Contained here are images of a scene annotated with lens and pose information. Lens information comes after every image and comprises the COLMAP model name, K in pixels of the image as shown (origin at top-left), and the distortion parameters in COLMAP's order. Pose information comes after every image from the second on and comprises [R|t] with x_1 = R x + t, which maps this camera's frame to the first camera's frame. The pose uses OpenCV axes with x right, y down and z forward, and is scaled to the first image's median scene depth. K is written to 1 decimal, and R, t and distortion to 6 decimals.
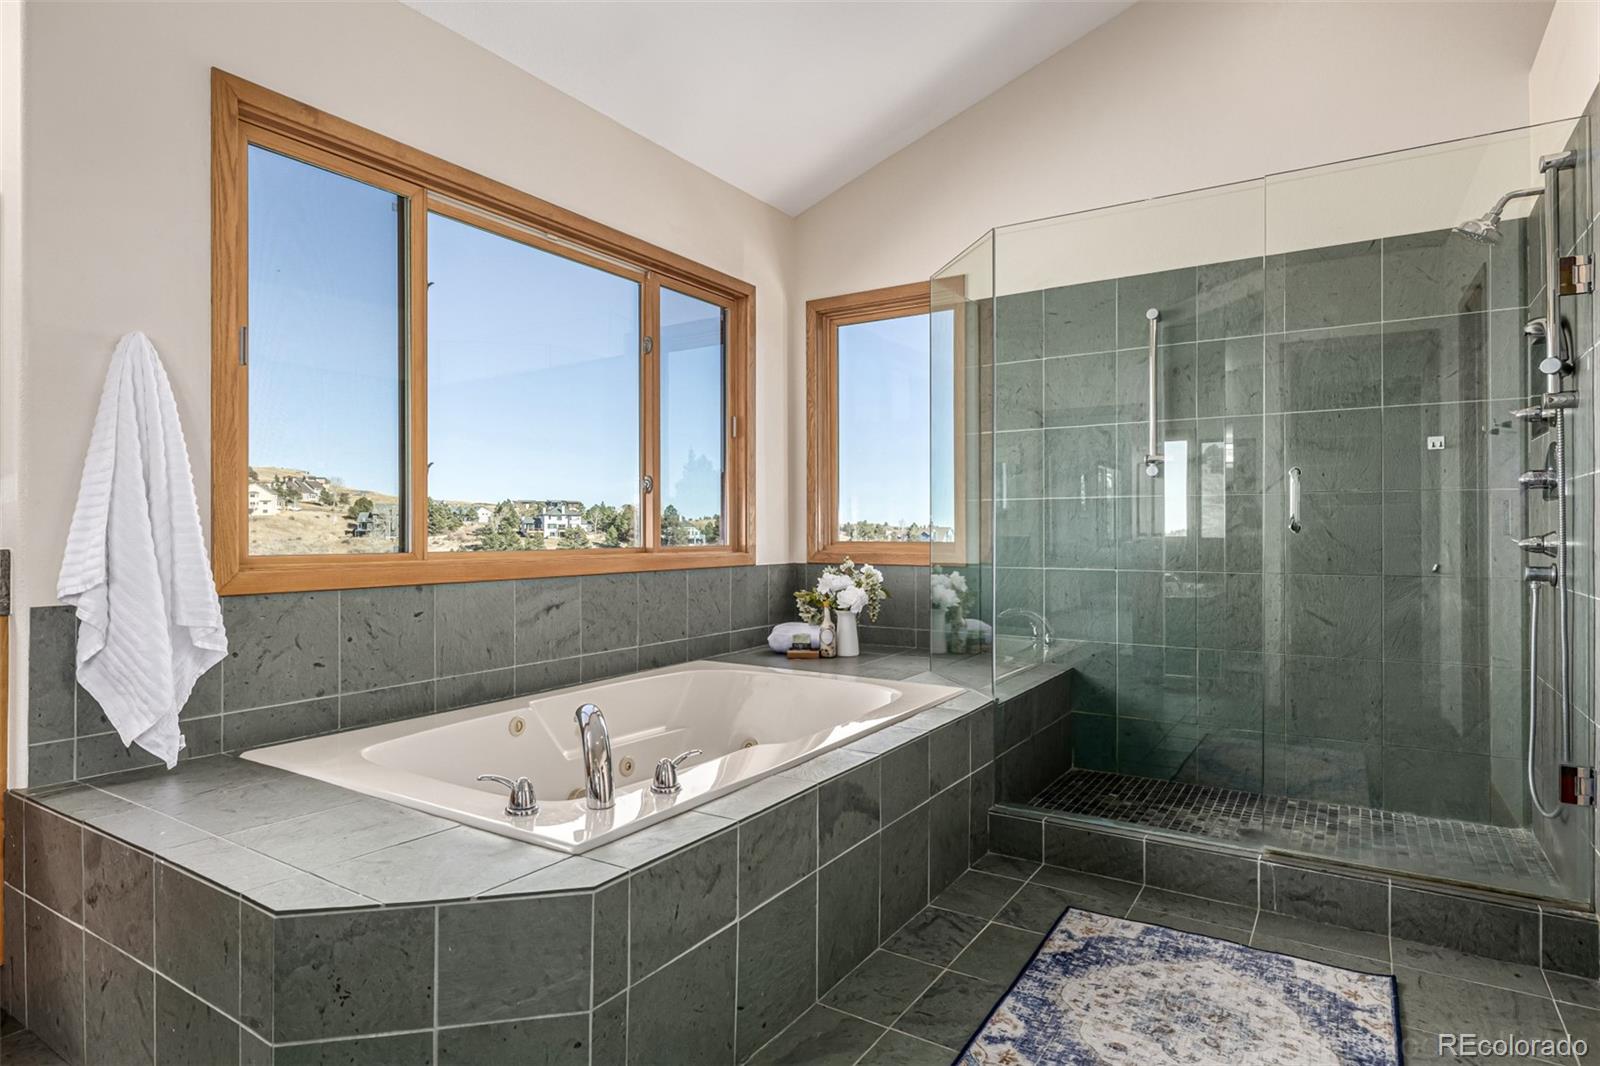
lens RADIAL K [[889.8, 0, 729.8], [0, 889.8, 536.8], [0, 0, 1]] dist [0.000203, 0.000281]
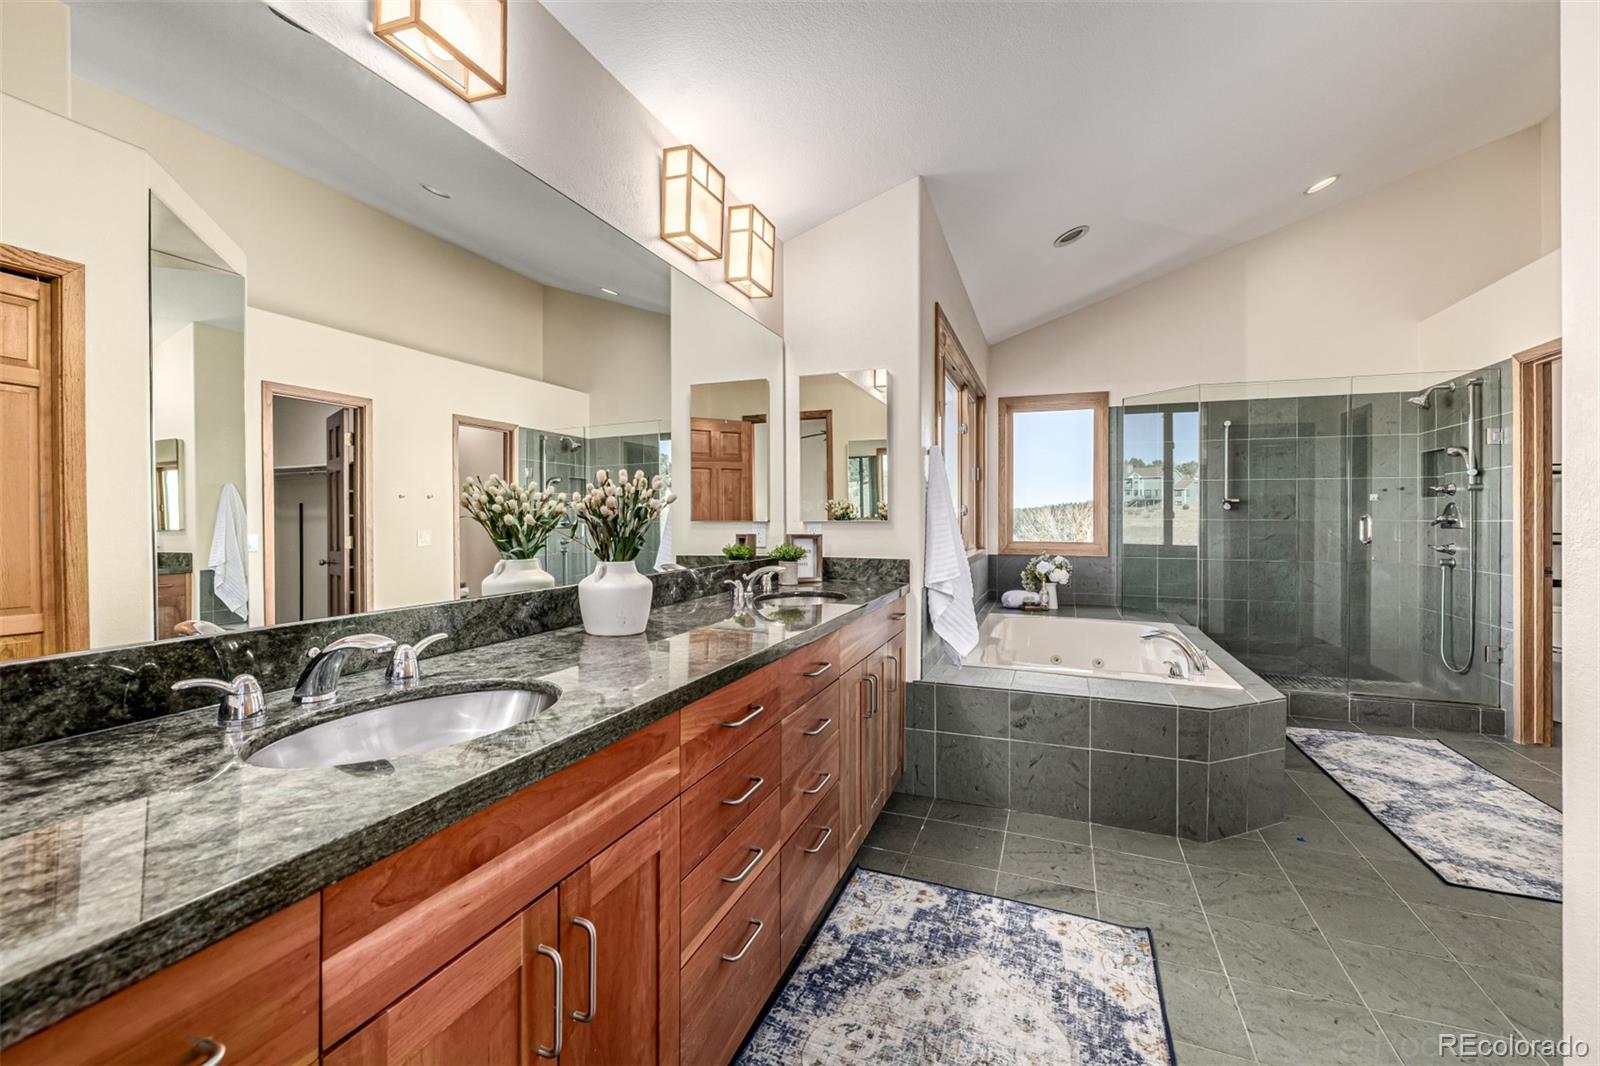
lens RADIAL K [[673.8, 0, 795.5], [0, 673.8, 529.9], [0, 0, 1]] dist [-0.000313, -0.000259]
pose [[0.978928, 0.003321, 0.204178, -1.259919], [-0.004584, 0.999973, 0.005715, -0.051928], [-0.204154, -0.006531, 0.978917, -0.371578]]
